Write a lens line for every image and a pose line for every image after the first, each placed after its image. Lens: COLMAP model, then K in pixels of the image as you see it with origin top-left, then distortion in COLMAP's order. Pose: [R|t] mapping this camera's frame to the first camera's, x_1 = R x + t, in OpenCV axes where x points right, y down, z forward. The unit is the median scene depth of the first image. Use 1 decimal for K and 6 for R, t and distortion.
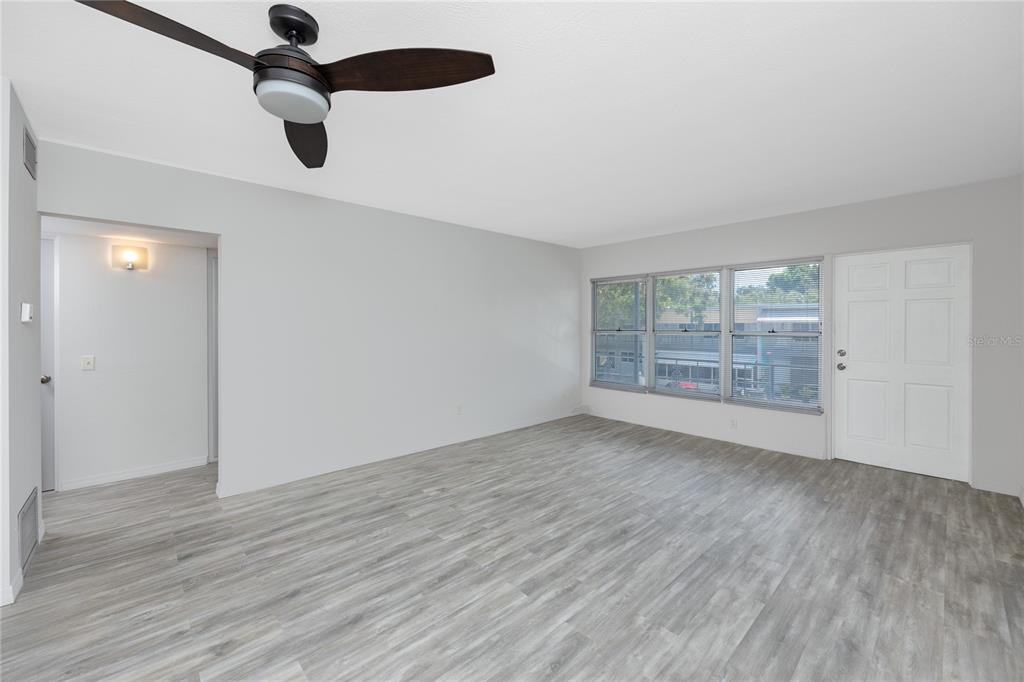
lens RADIAL K [[394.0, 0, 512.0], [0, 394.0, 341.0], [0, 0, 1]] dist [-0.000439, 0.000229]
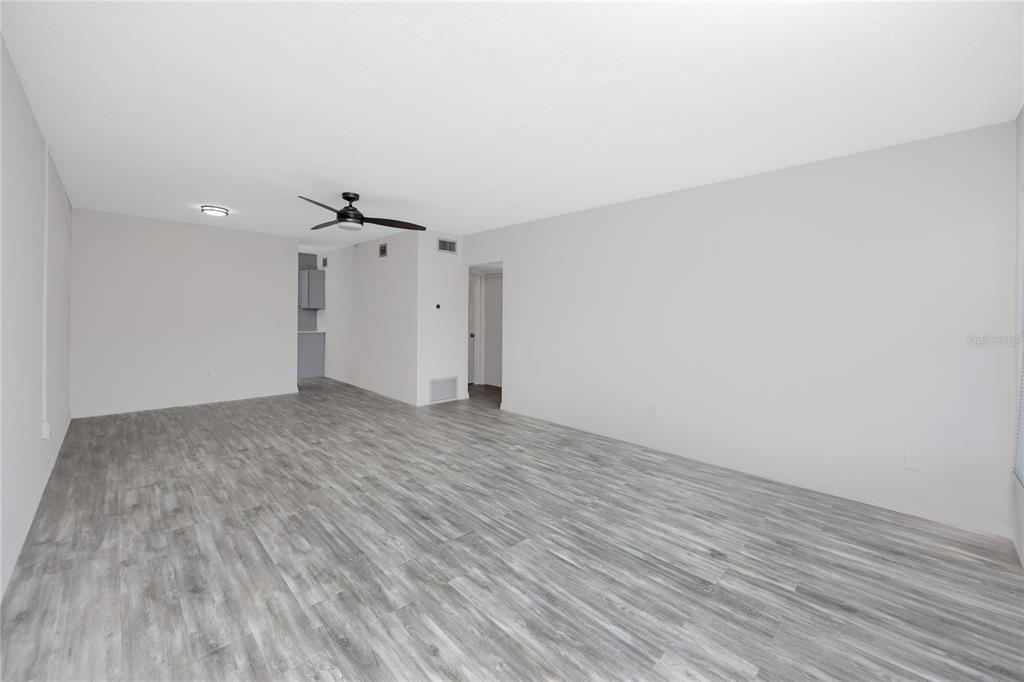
lens RADIAL K [[404.6, 0, 518.1], [0, 404.6, 320.3], [0, 0, 1]] dist [0.001367, -0.000248]
pose [[0.050130, 0.015625, -0.998620, 1.325515], [-0.045886, 0.998858, 0.013325, -0.037940], [0.997688, 0.045155, 0.050790, 1.176372]]
